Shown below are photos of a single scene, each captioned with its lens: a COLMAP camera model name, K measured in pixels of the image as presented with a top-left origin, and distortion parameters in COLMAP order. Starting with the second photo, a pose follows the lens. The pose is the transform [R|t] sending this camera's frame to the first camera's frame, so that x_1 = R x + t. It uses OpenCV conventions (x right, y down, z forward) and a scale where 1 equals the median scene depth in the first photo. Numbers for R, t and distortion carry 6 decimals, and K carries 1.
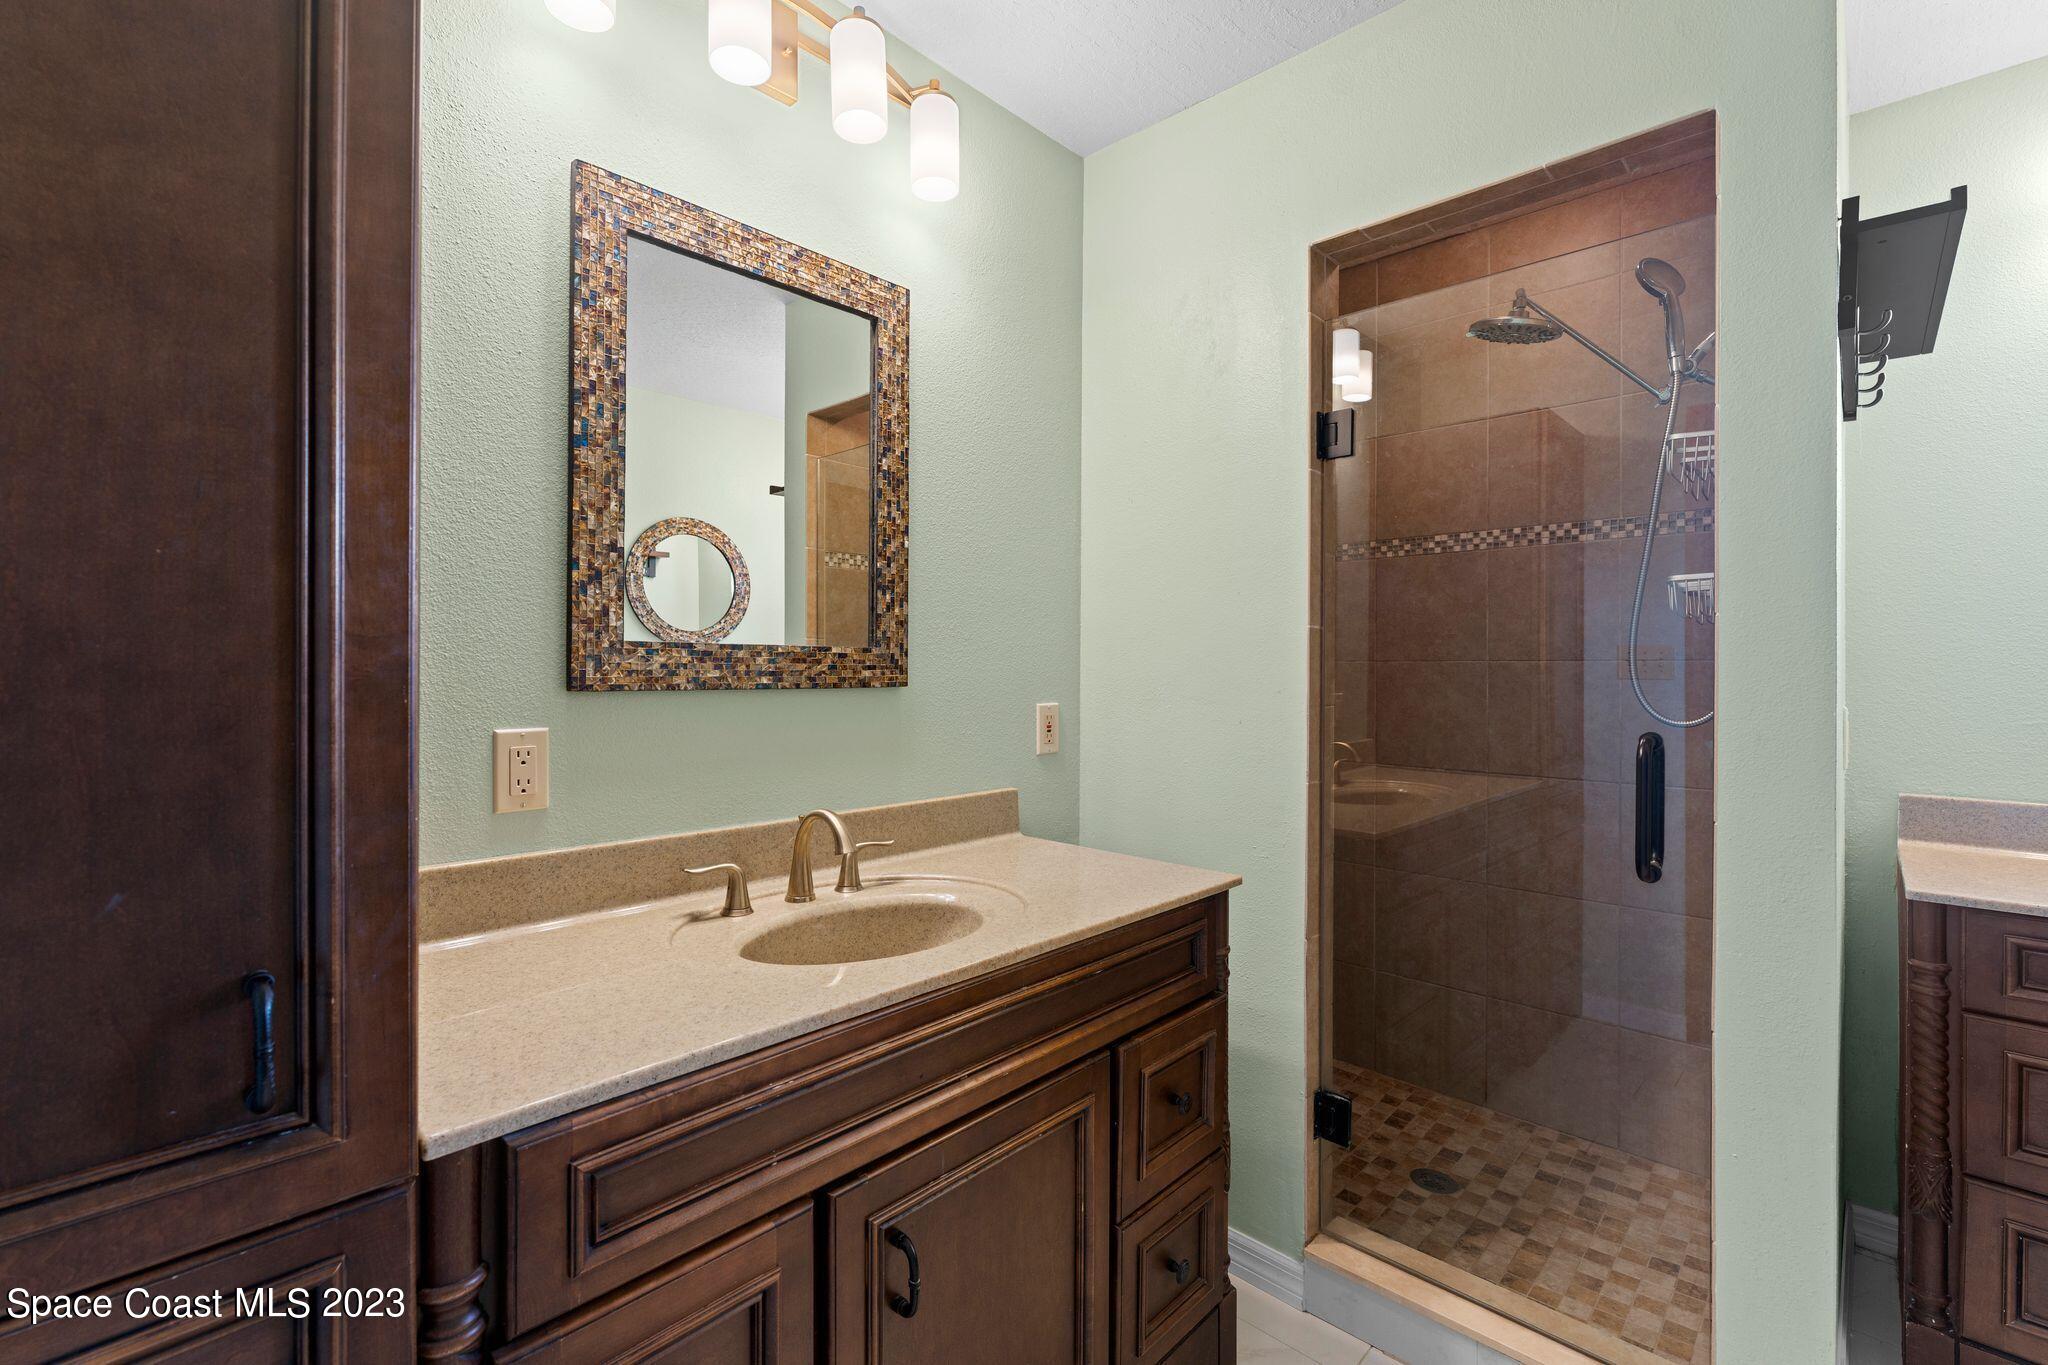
lens RADIAL K [[895.0, 0, 1014.4], [0, 895.0, 666.3], [0, 0, 1]] dist [-0.004329, 0.000057]
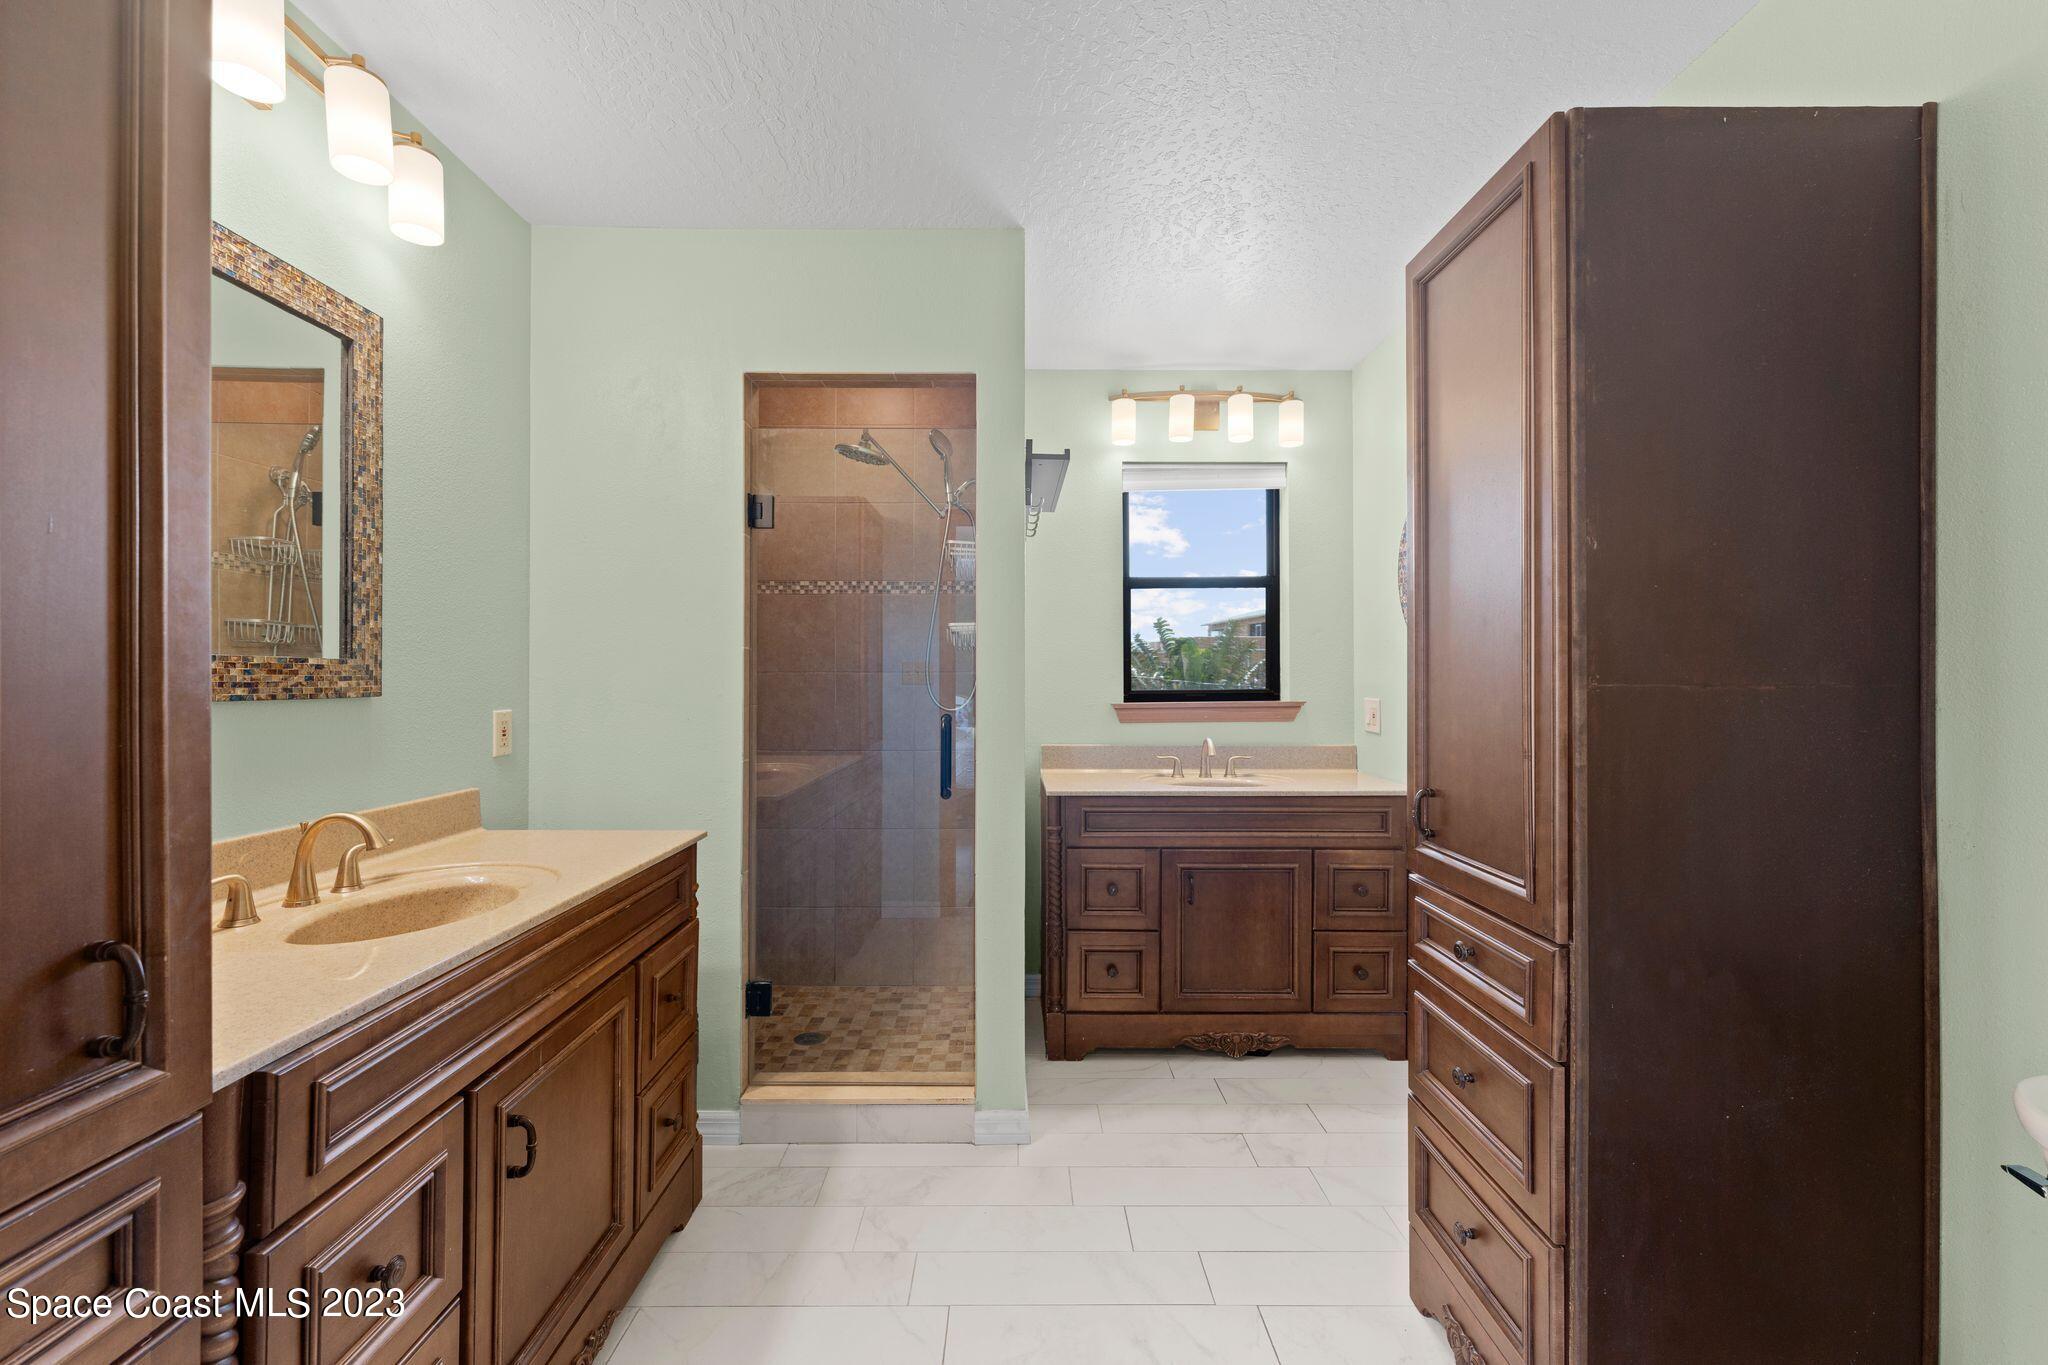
lens RADIAL K [[824.1, 0, 1026.6], [0, 824.1, 686.8], [0, 0, 1]] dist [0.002580, 0.000228]
pose [[0.710248, -0.010314, 0.703876, -0.289714], [0.000736, 0.999903, 0.013909, -0.001817], [-0.703951, -0.009361, 0.710187, -0.241656]]
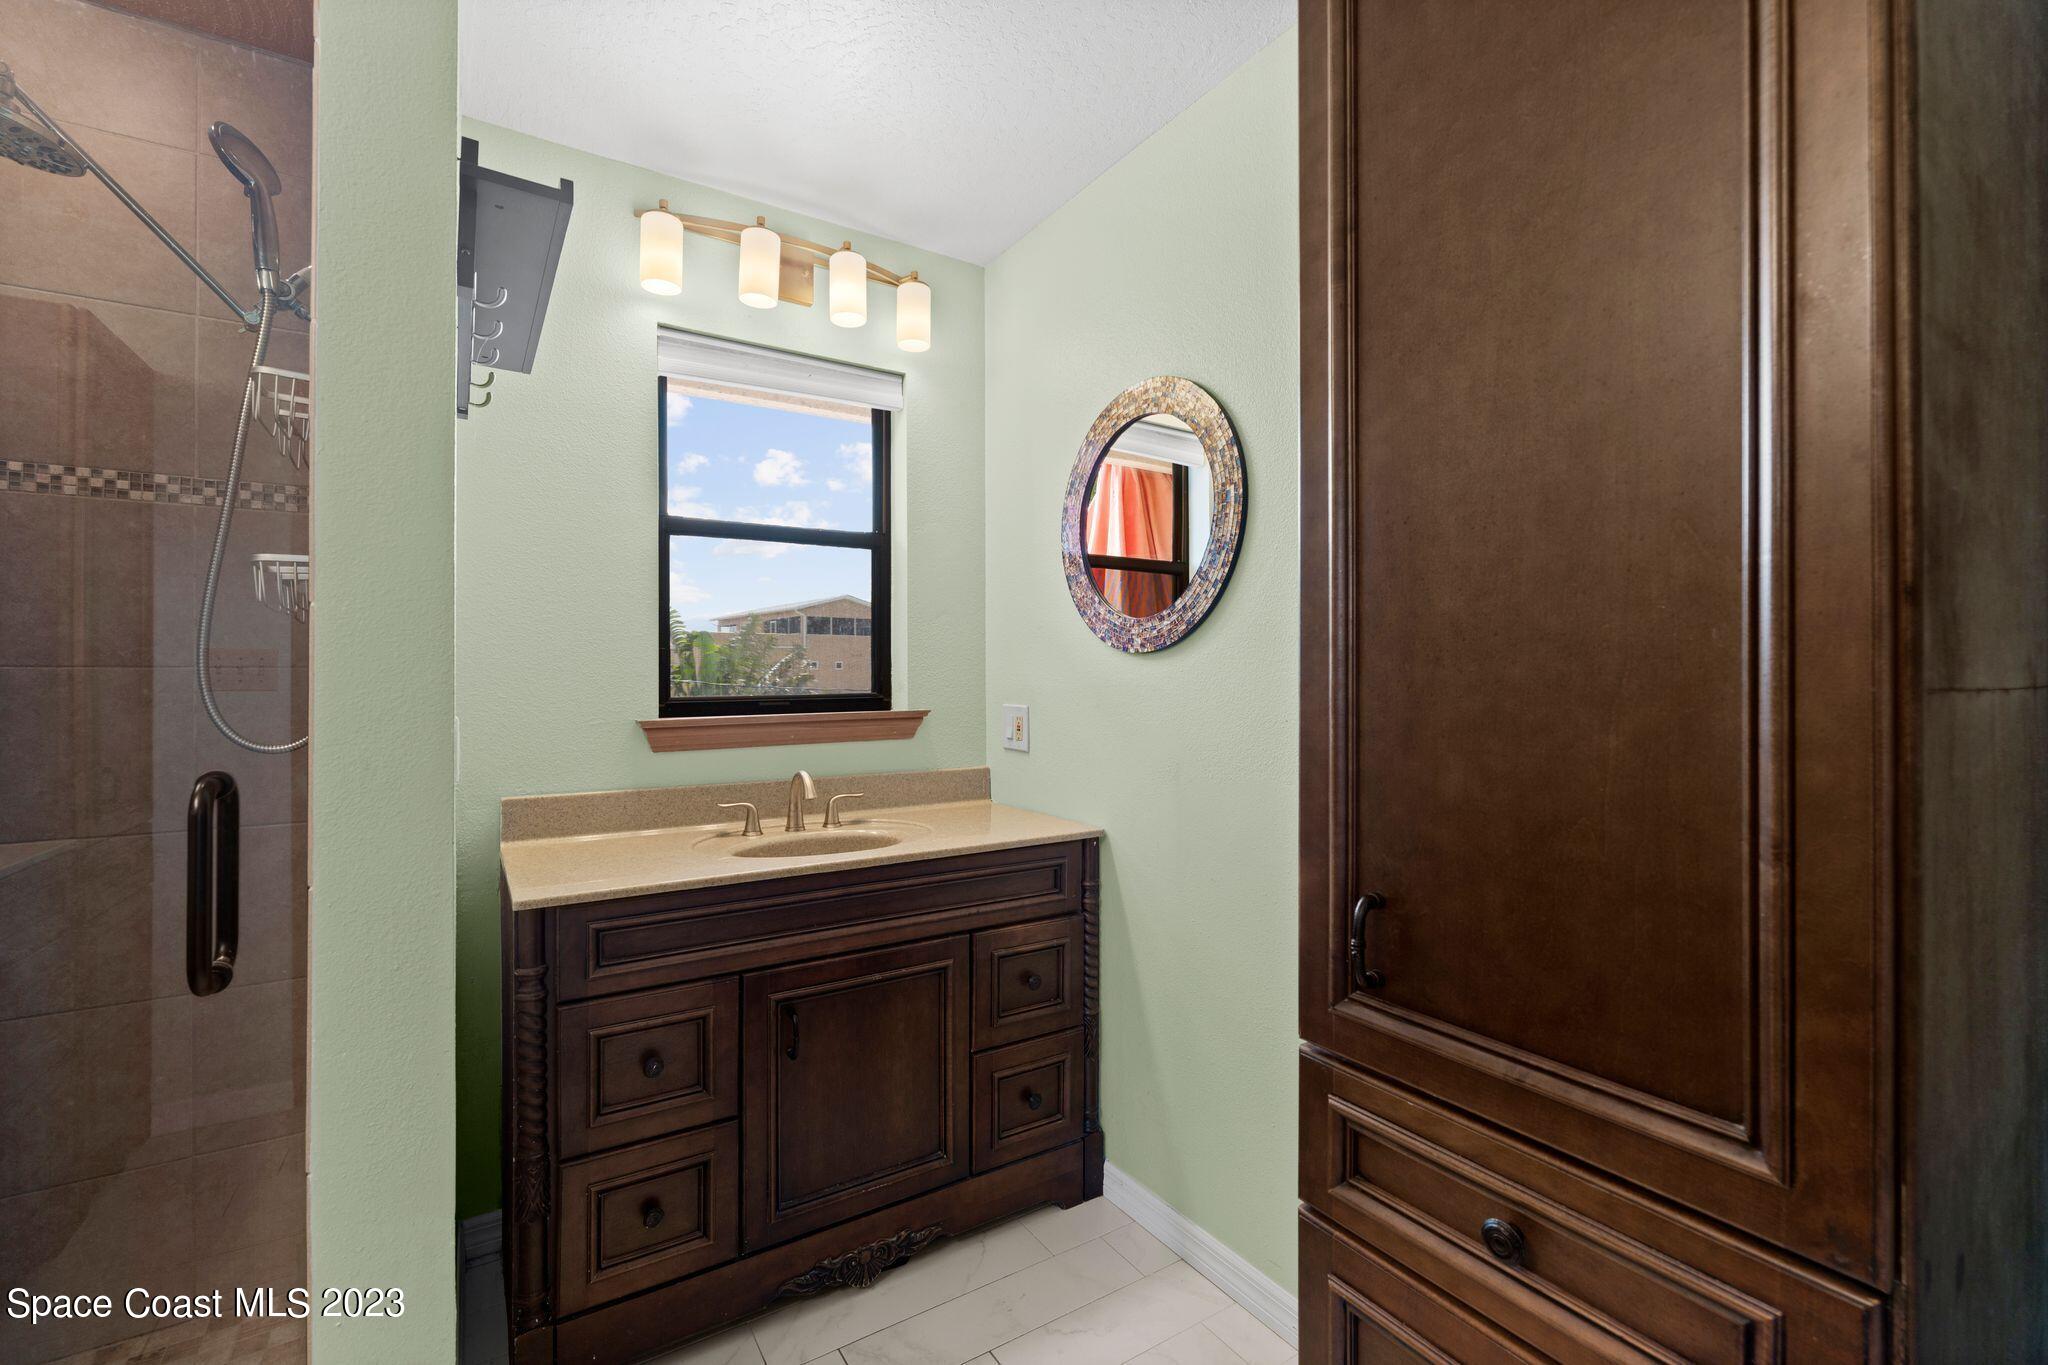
lens RADIAL K [[895.0, 0, 1030.3], [0, 895.0, 671.8], [0, 0, 1]] dist [-0.004329, 0.000057]
pose [[0.240630, 0.002375, 0.970614, 0.179205], [0.001048, 0.999996, -0.002707, -0.000002], [-0.970616, 0.001668, 0.240627, 0.206153]]
